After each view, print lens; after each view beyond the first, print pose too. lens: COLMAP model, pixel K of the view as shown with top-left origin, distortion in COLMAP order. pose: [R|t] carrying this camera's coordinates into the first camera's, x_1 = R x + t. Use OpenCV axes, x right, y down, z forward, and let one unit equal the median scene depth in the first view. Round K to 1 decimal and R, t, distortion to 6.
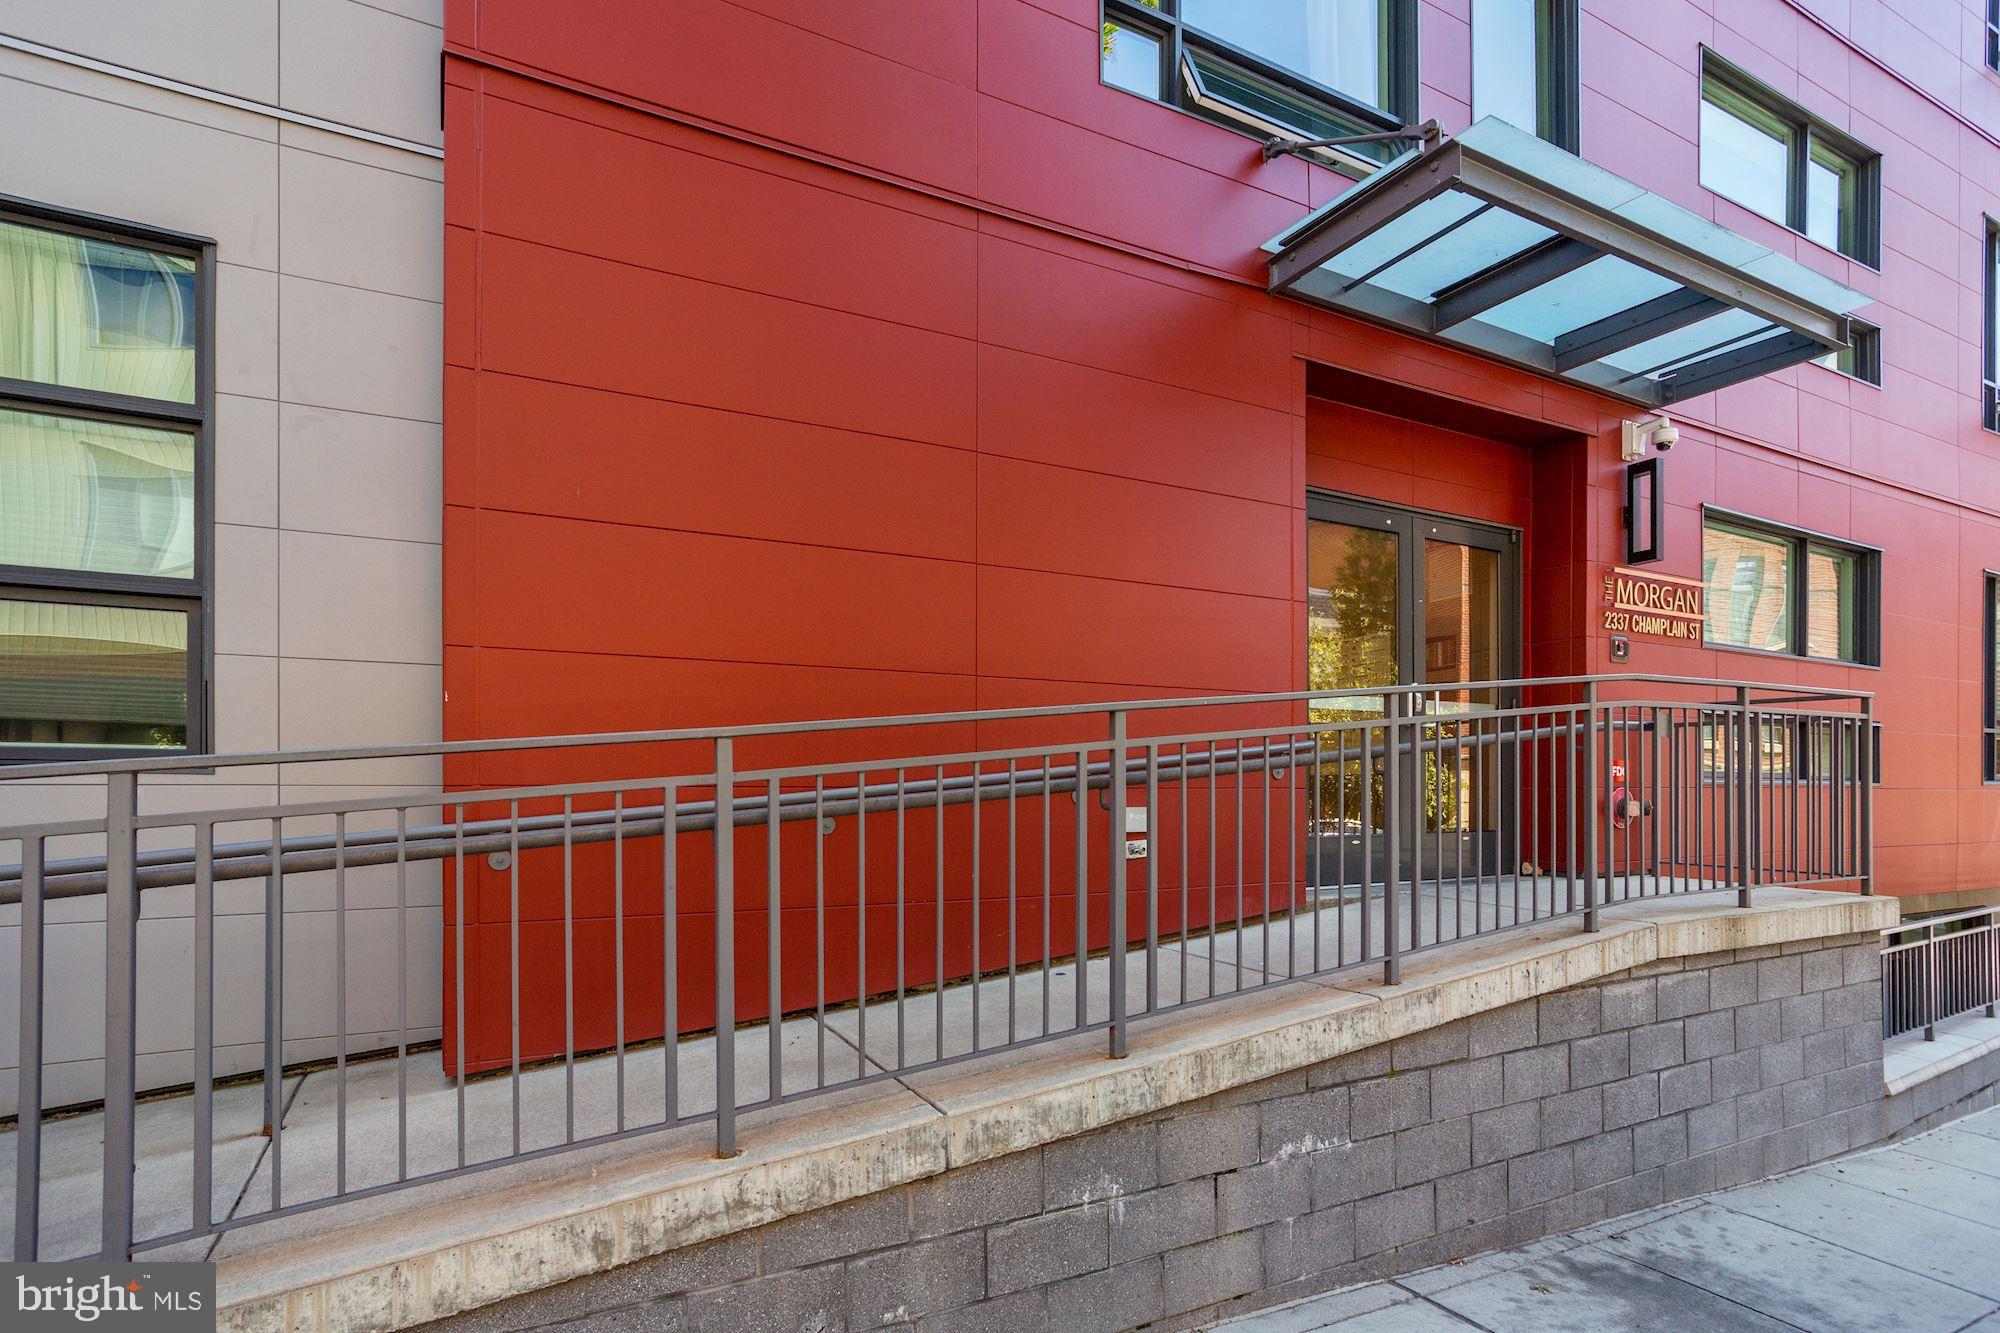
lens RADIAL K [[991.3, 0, 995.9], [0, 991.3, 659.4], [0, 0, 1]] dist [-0.052998, 0.032405]
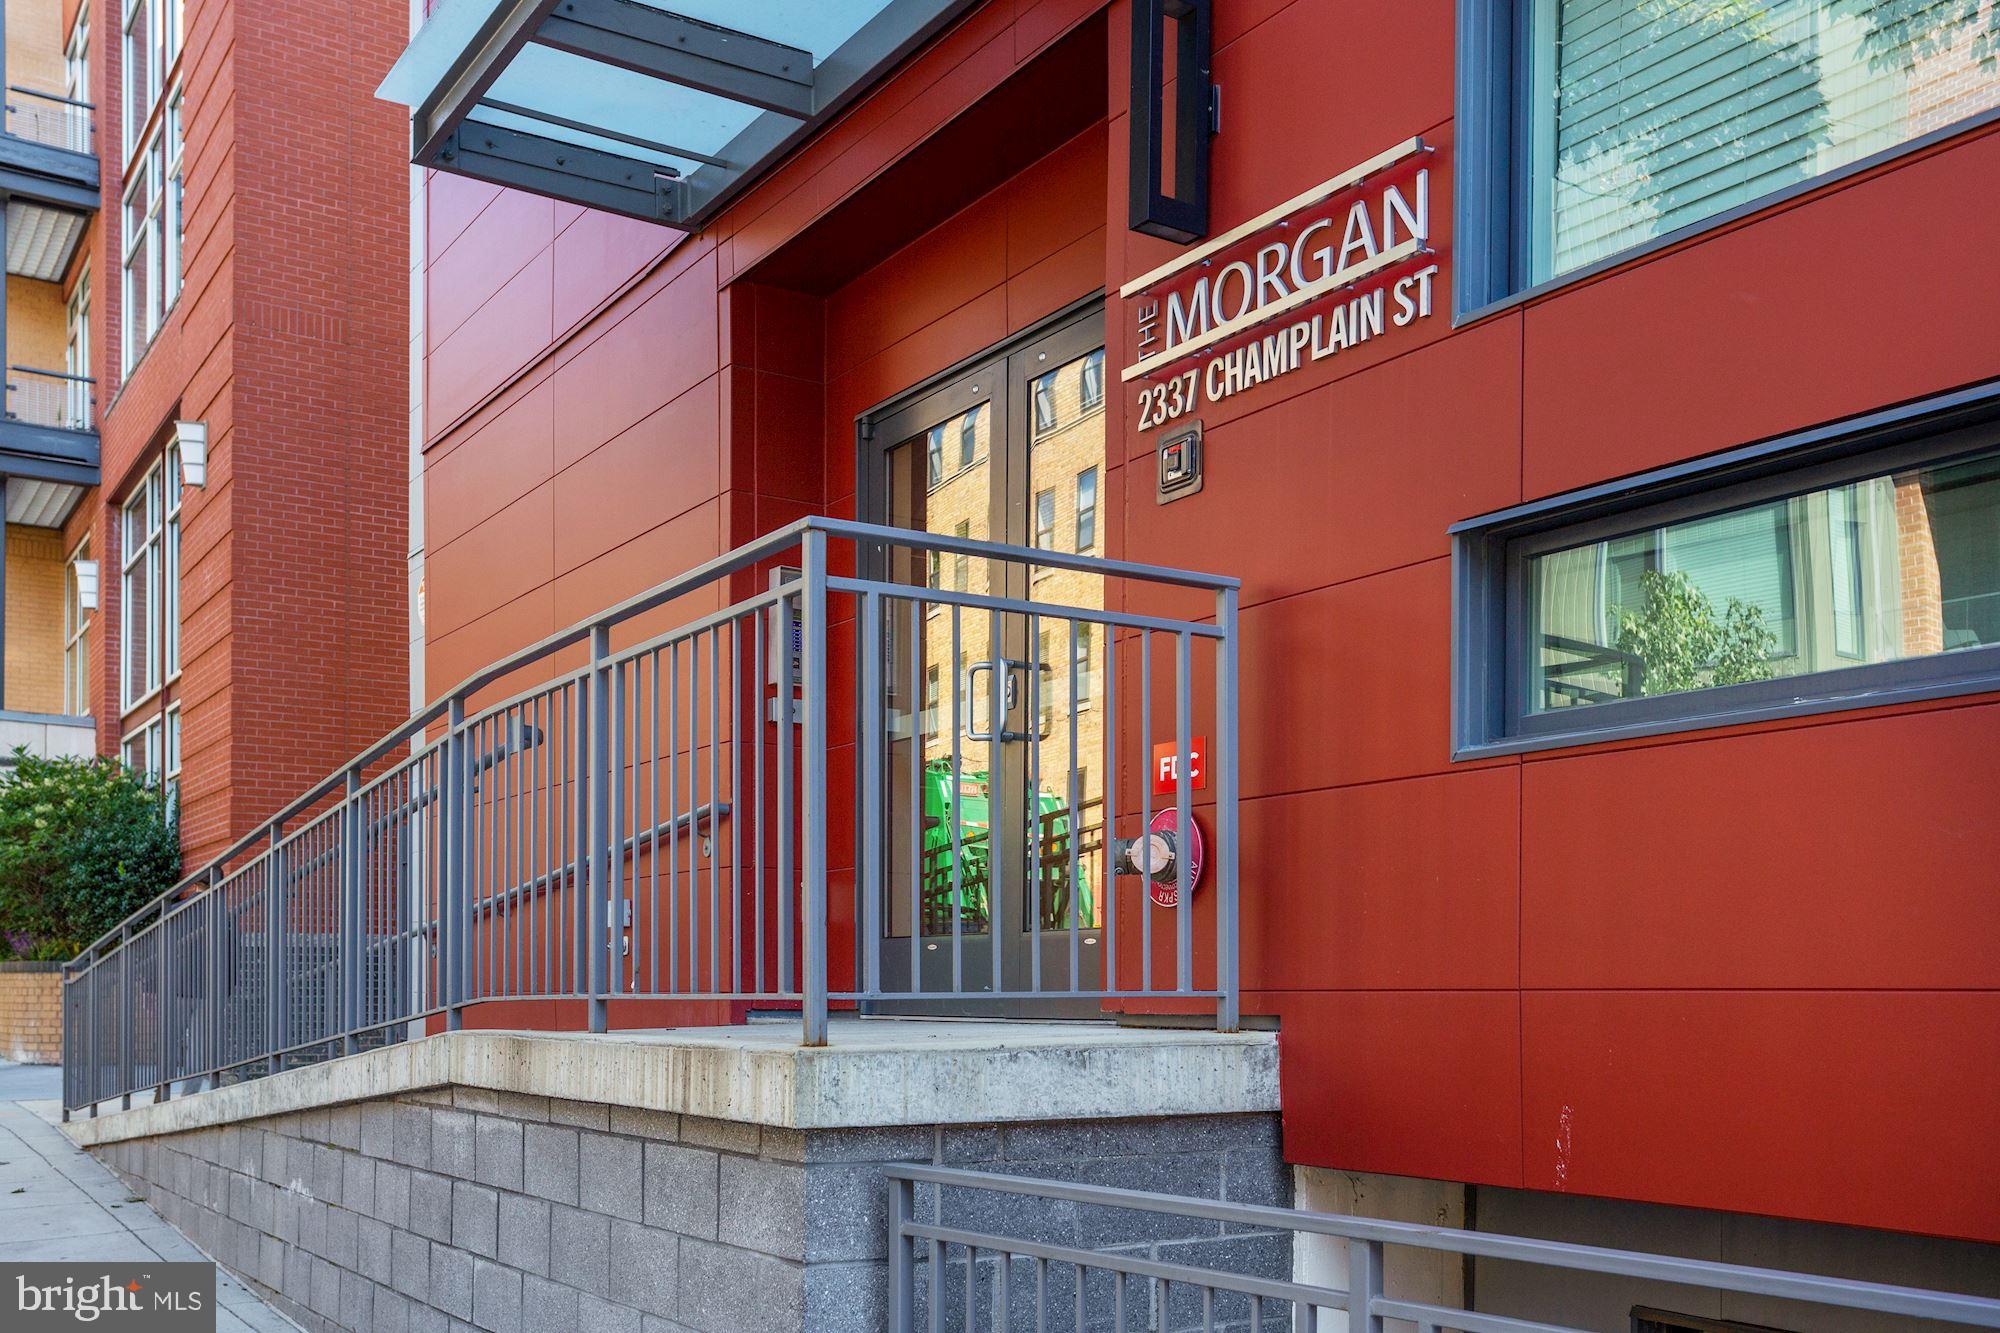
lens RADIAL K [[1928.1, 0, 1000.0], [0, 1928.1, 666.5], [0, 0, 1]] dist [-0.001461, -0.002364]
pose [[0.095999, -0.175716, -0.979749, 1.376945], [0.117098, 0.979454, -0.164190, 0.188961], [0.988470, -0.098965, 0.114602, 0.820504]]
